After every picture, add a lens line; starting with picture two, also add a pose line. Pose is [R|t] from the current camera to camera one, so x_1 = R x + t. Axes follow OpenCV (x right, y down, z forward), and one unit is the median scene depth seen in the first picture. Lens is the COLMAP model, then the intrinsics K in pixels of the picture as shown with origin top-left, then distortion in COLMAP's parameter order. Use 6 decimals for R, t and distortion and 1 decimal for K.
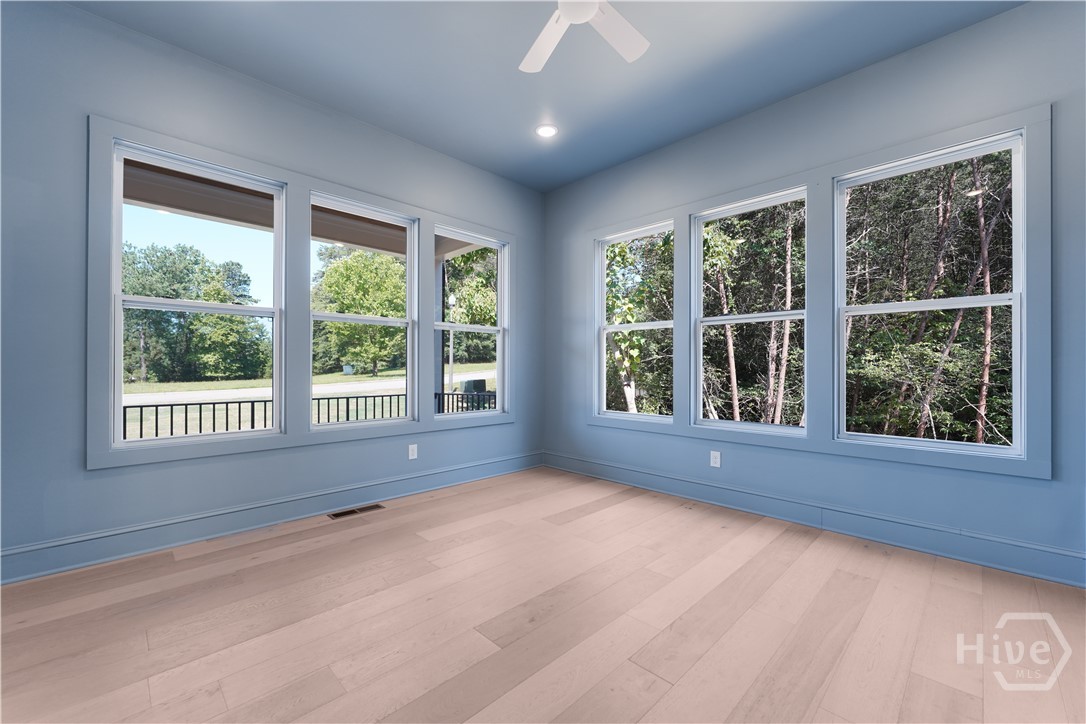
lens RADIAL K [[444.6, 0, 542.9], [0, 444.6, 367.6], [0, 0, 1]] dist [0.001327, 0.001089]
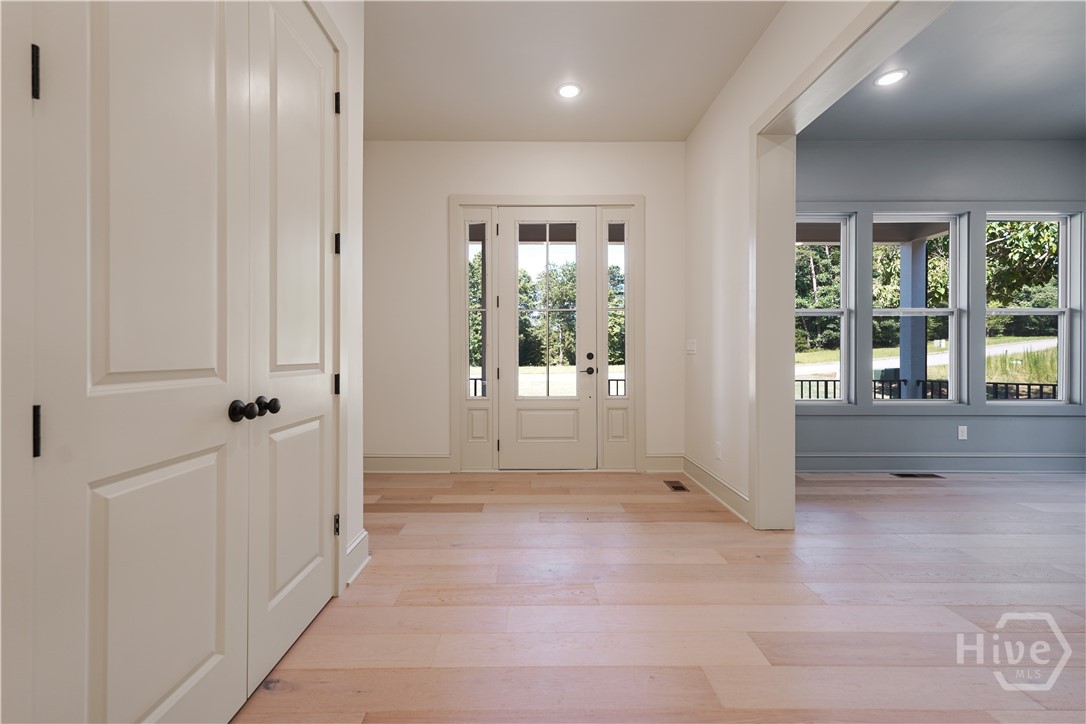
lens RADIAL K [[444.6, 0, 537.2], [0, 444.6, 356.7], [0, 0, 1]] dist [0.001327, 0.001089]
pose [[0.709304, 0.001967, -0.704900, -0.259846], [0.002551, 0.999982, 0.005358, -0.000273], [0.704899, -0.005598, 0.709286, -0.469004]]
